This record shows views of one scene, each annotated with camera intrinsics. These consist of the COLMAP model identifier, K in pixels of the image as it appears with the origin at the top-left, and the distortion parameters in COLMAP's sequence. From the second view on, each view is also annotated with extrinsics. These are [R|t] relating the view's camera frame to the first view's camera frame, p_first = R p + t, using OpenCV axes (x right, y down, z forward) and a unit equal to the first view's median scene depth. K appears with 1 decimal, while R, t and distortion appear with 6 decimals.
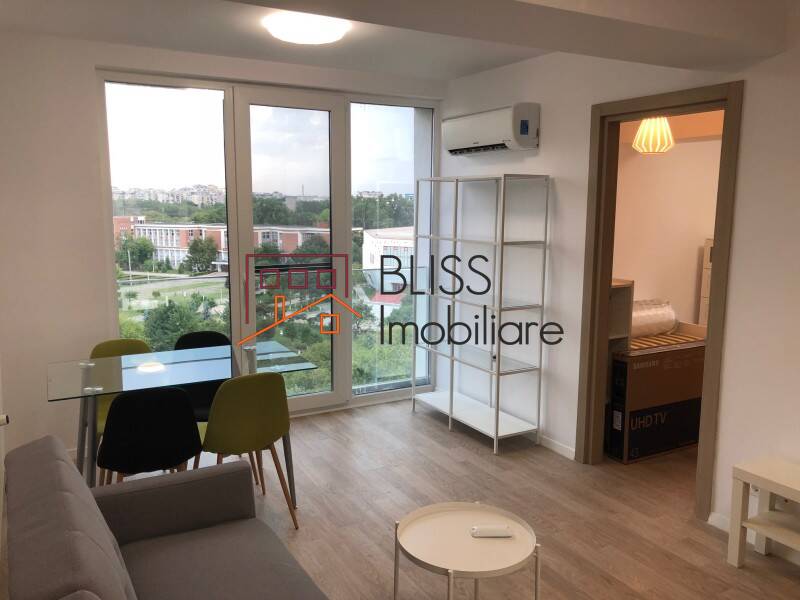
lens RADIAL K [[663.4, 0, 399.1], [0, 663.4, 301.2], [0, 0, 1]] dist [0.070677, -0.032949]
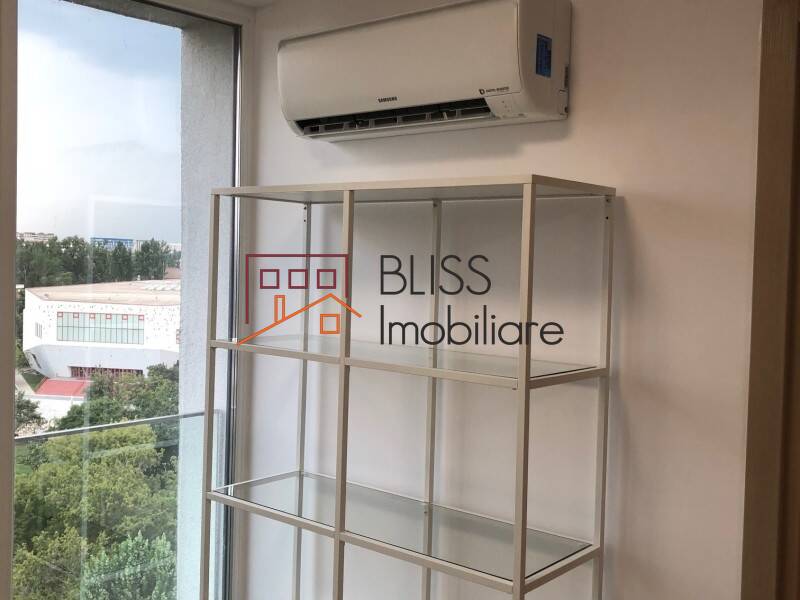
lens RADIAL K [[883.9, 0, 402.1], [0, 883.9, 297.4], [0, 0, 1]] dist [0.029655, 0.000000]
pose [[0.939802, 0.004023, 0.341695, -0.033687], [0.029197, 0.995329, -0.092022, -0.059653], [-0.340469, 0.096459, 0.935295, 0.400609]]
